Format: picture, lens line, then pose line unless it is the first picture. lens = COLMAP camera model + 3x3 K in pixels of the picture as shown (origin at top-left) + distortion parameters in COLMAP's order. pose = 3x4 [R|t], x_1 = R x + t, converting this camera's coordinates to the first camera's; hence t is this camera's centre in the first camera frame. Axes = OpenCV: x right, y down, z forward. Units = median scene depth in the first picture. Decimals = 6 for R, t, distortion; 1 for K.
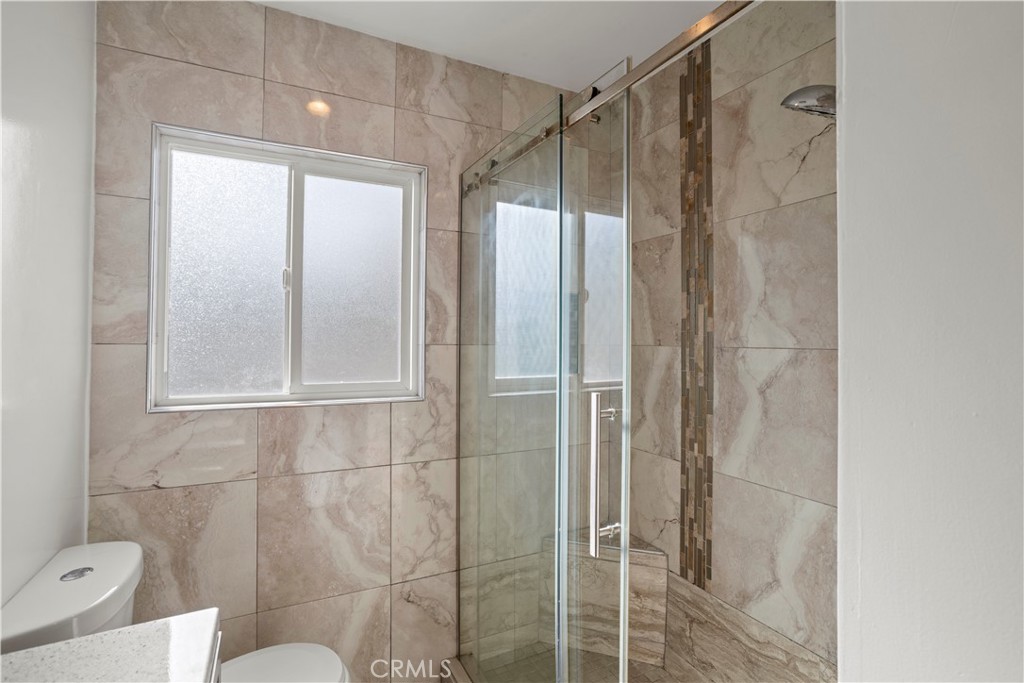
lens RADIAL K [[493.8, 0, 517.6], [0, 493.8, 339.0], [0, 0, 1]] dist [-0.030757, 0.010914]
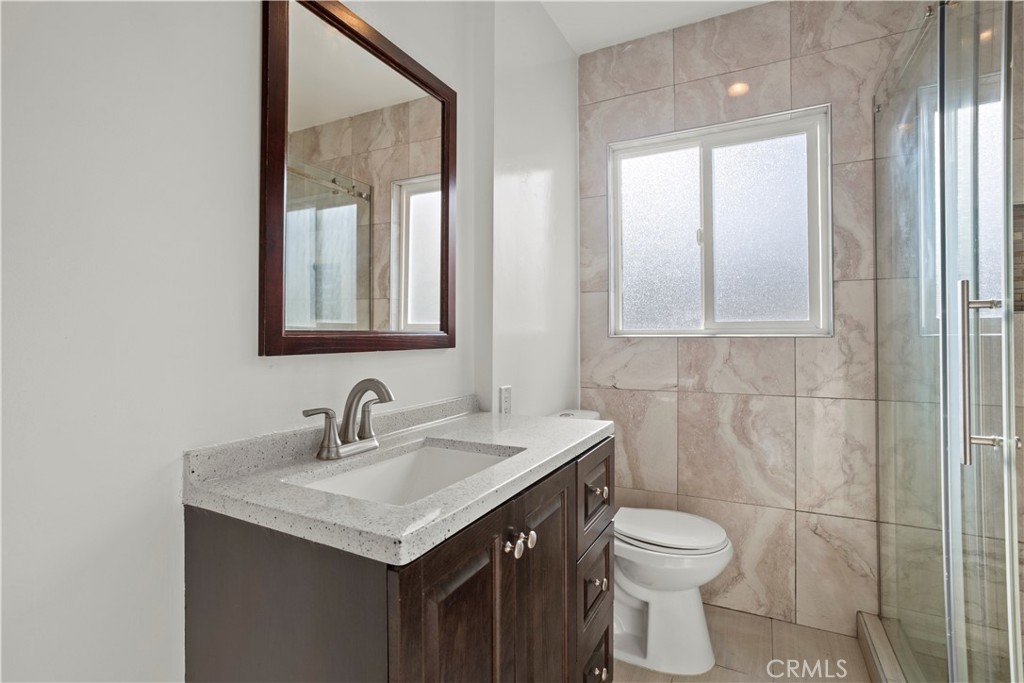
lens RADIAL K [[493.8, 0, 508.6], [0, 493.8, 339.2], [0, 0, 1]] dist [-0.030757, 0.010914]
pose [[0.578516, -0.011324, -0.815592, 0.256297], [0.012441, 0.999910, -0.005059, 0.136138], [0.815576, -0.007220, 0.578605, -0.115503]]
